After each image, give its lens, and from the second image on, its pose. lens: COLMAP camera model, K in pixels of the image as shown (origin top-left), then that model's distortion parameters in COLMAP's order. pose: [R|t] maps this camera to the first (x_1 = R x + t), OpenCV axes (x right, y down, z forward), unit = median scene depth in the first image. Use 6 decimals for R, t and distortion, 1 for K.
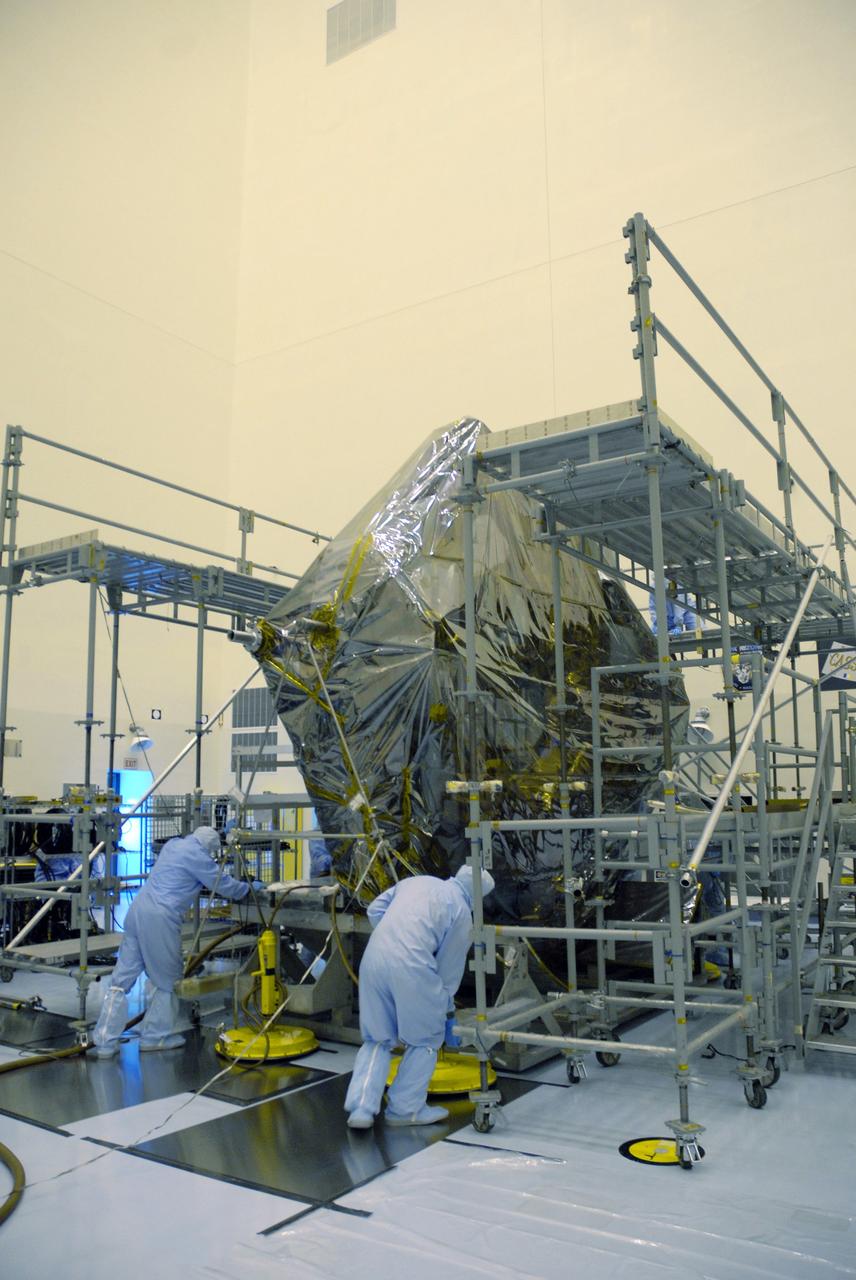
lens RADIAL K [[991.3, 0, 449.5], [0, 991.3, 642.4], [0, 0, 1]] dist [-0.152346, 0.102265]
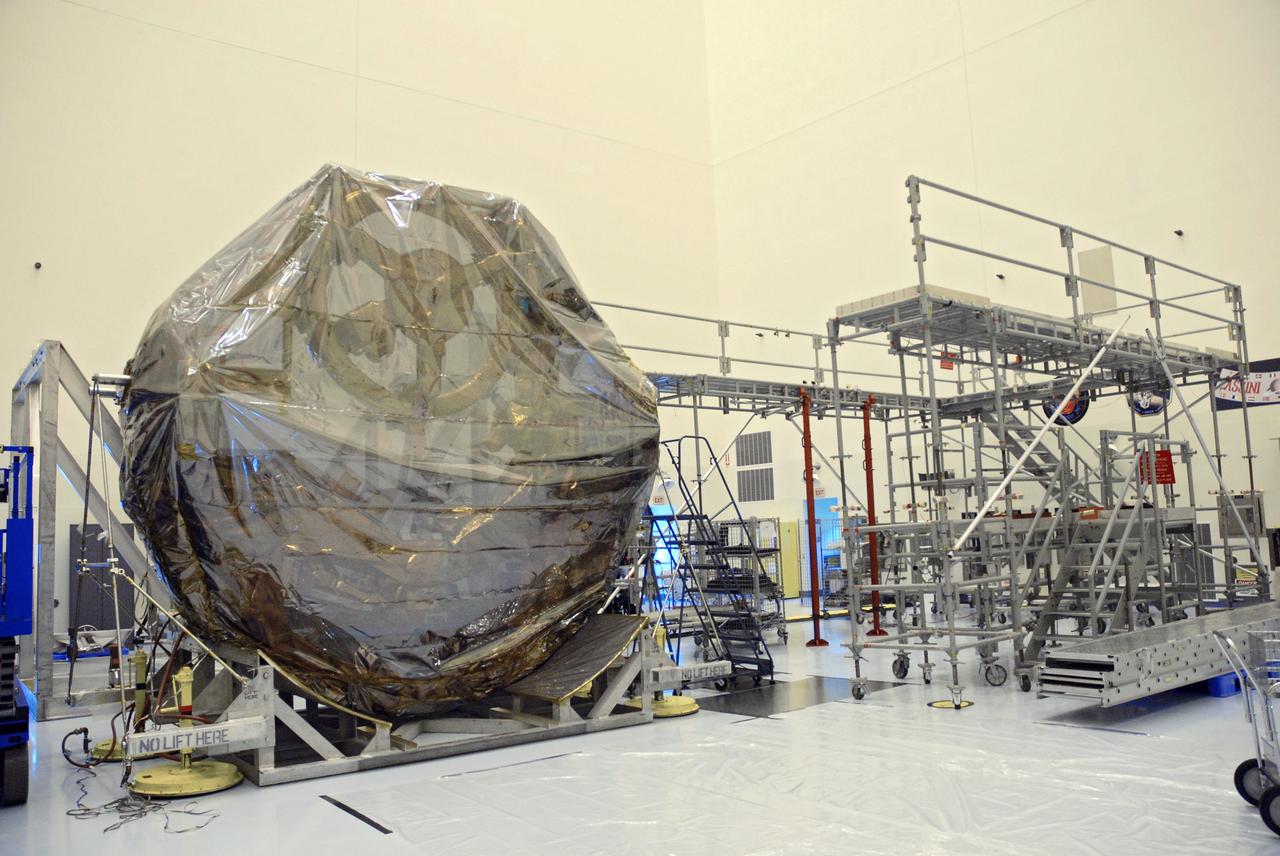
lens RADIAL K [[991.3, 0, 640.0], [0, 991.3, 428.0], [0, 0, 1]] dist [-0.152346, 0.102265]
pose [[0.944212, -0.067859, -0.322273, 0.231353], [0.087730, 0.995010, 0.047525, -0.104726], [0.317440, -0.073147, 0.945453, -0.711338]]
